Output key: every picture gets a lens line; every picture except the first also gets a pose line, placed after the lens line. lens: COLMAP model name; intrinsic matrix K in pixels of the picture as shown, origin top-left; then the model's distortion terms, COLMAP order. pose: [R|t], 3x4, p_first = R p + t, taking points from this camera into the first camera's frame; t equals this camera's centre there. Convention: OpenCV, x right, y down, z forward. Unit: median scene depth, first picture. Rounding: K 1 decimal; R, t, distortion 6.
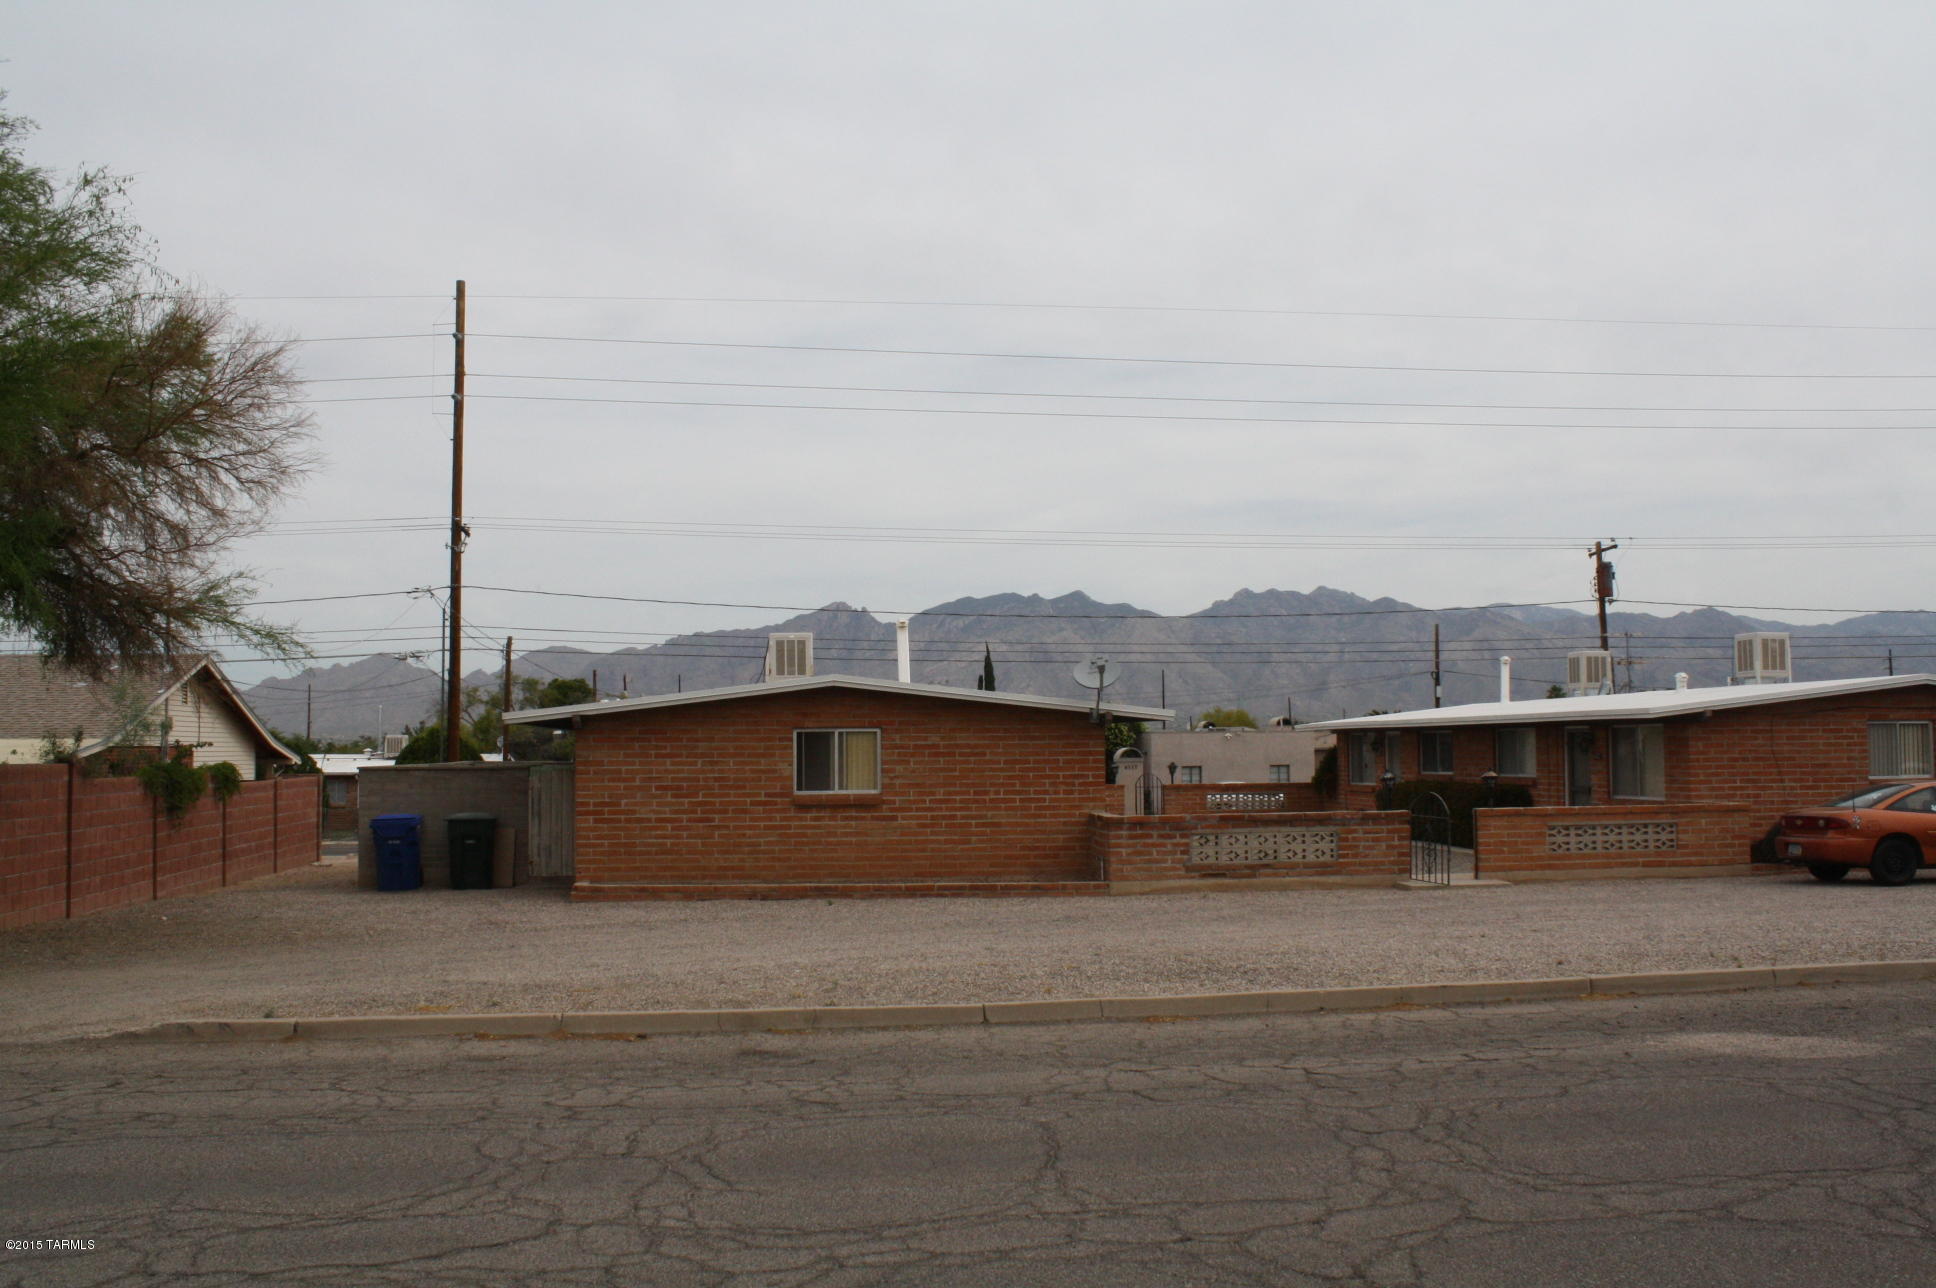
lens RADIAL K [[1614.4, 0, 968.0], [0, 1614.4, 644.0], [0, 0, 1]] dist [-0.138181, 0.093642]
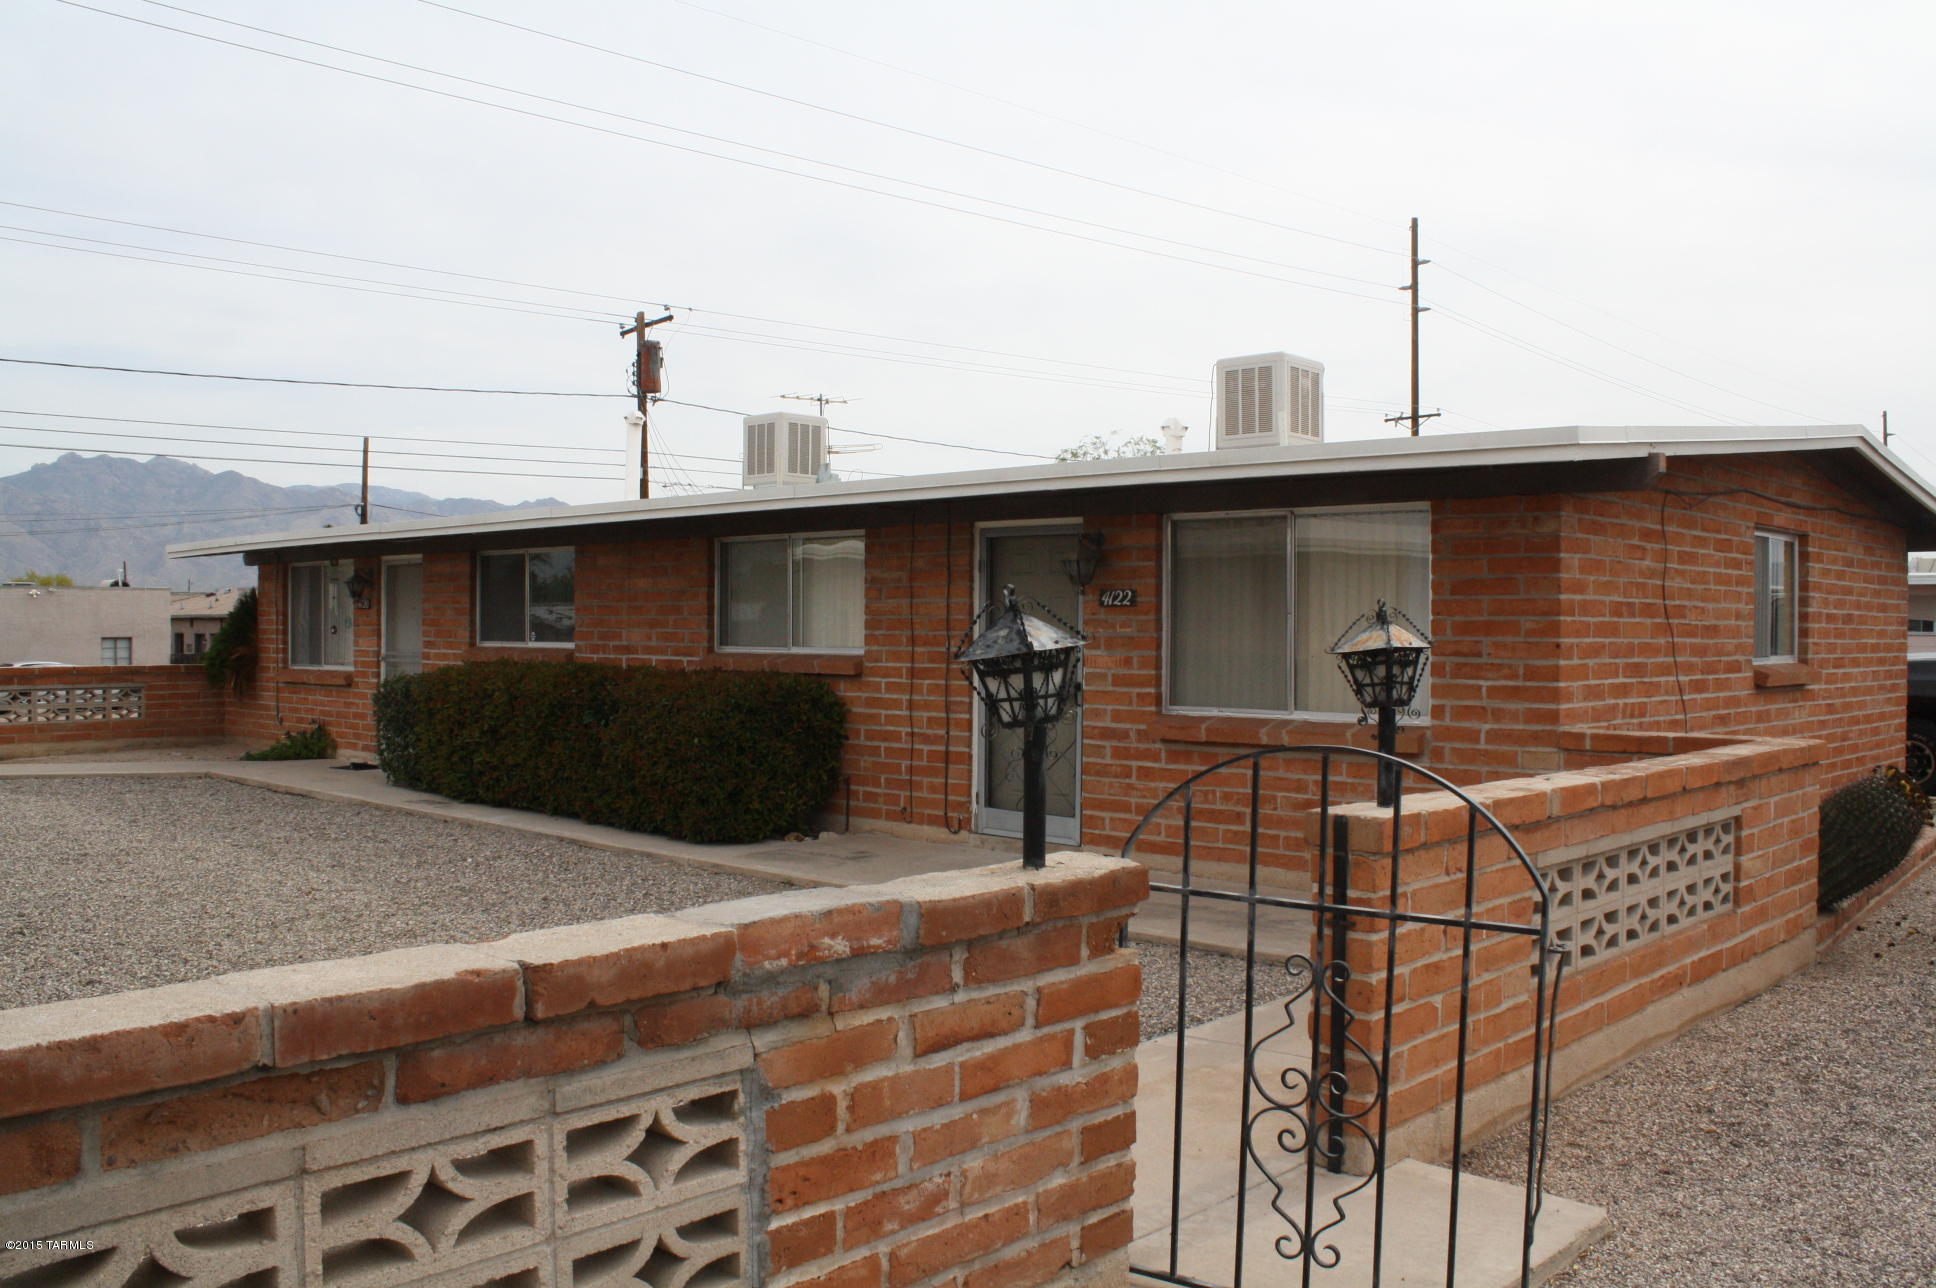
lens RADIAL K [[1614.4, 0, 968.0], [0, 1614.4, 644.0], [0, 0, 1]] dist [-0.138181, 0.093642]
pose [[0.767959, 0.003835, 0.640488, 0.101295], [-0.051966, 0.997058, 0.056338, 0.047172], [-0.638388, -0.076548, 0.765899, 0.558640]]
